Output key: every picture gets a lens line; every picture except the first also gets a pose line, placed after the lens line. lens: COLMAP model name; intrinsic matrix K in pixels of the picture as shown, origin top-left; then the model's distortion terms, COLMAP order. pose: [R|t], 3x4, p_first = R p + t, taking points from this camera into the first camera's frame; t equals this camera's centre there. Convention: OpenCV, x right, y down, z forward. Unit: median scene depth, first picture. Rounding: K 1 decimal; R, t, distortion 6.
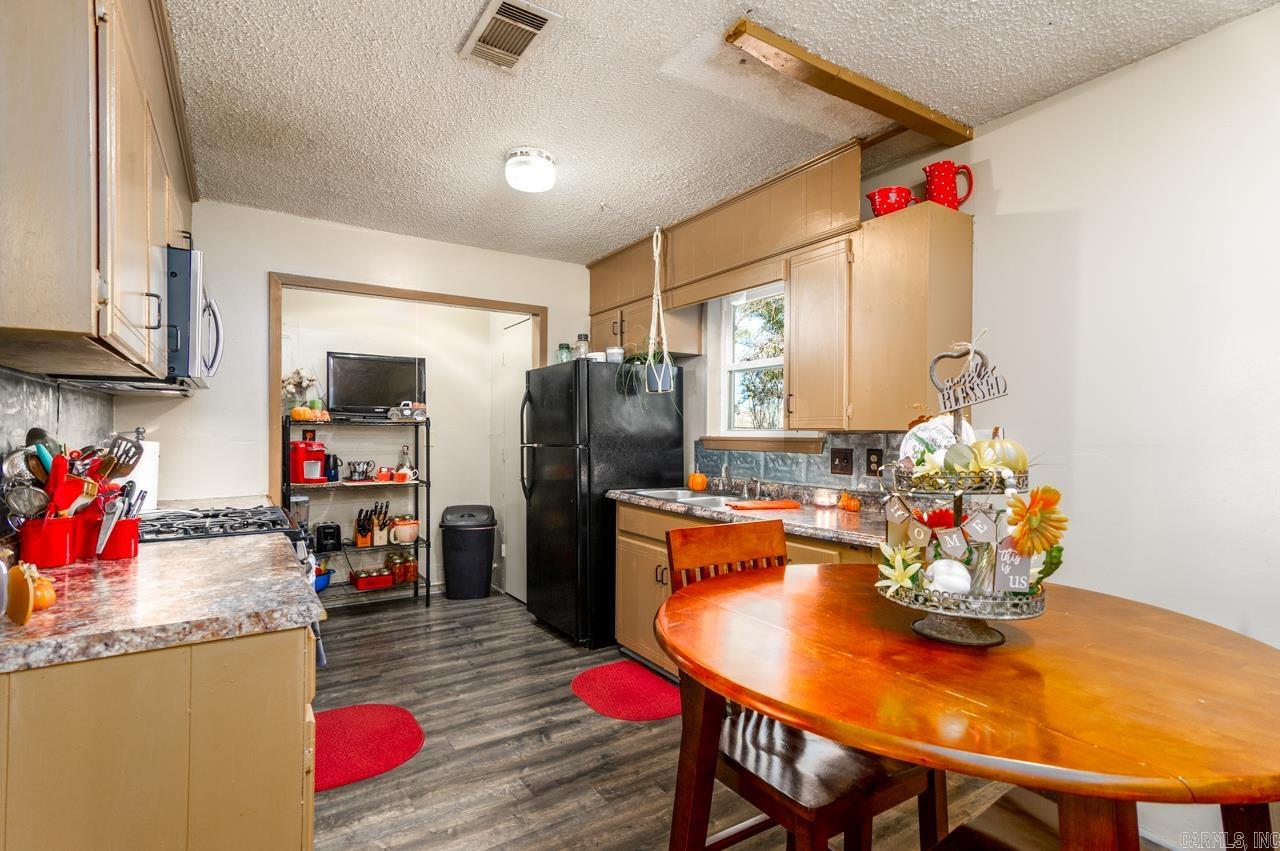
lens RADIAL K [[616.9, 0, 643.7], [0, 616.9, 429.9], [0, 0, 1]] dist [0.019807, -0.000156]
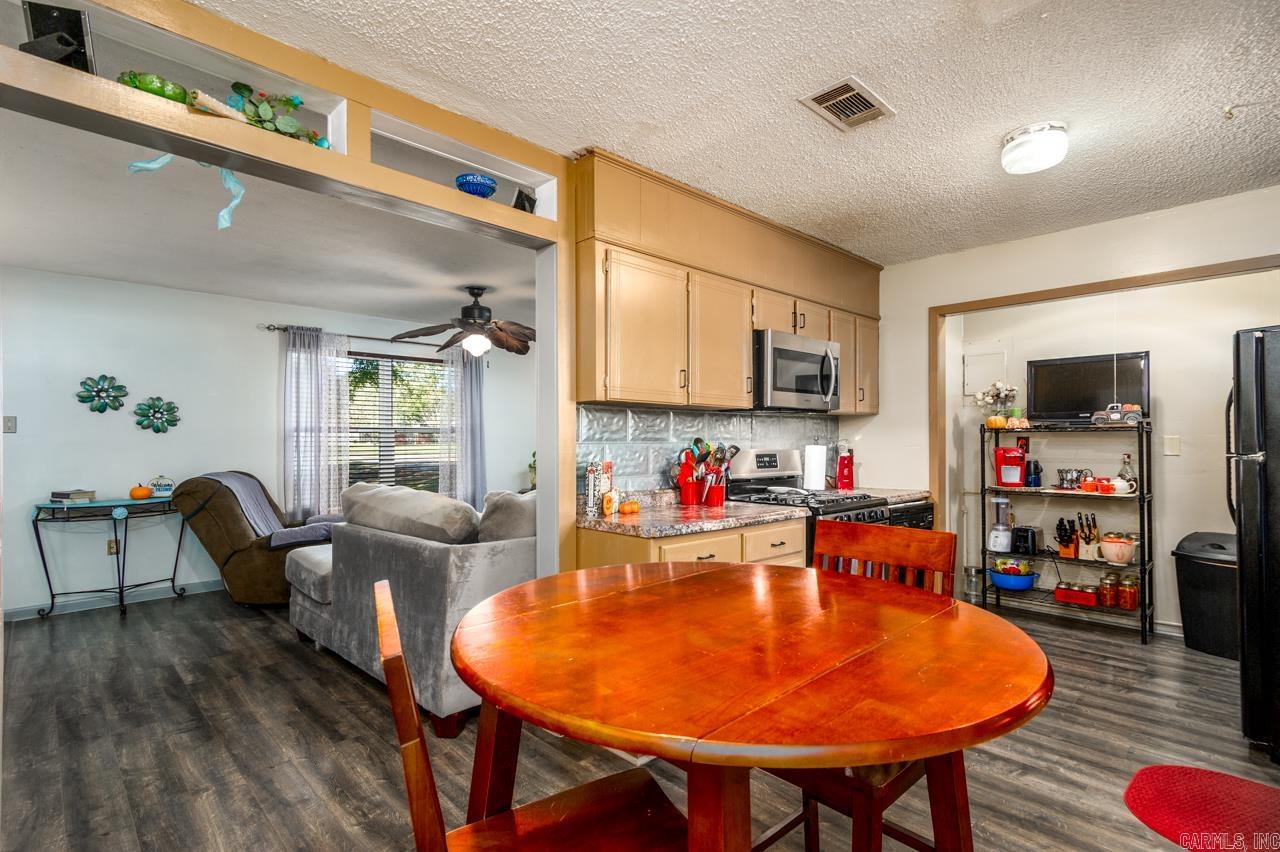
lens RADIAL K [[616.9, 0, 643.7], [0, 616.9, 430.4], [0, 0, 1]] dist [0.019807, -0.000156]
pose [[0.203558, -0.020381, -0.978851, 0.376000], [0.008181, 0.999784, -0.019116, 0.003915], [0.979029, -0.004116, 0.203680, 0.162773]]
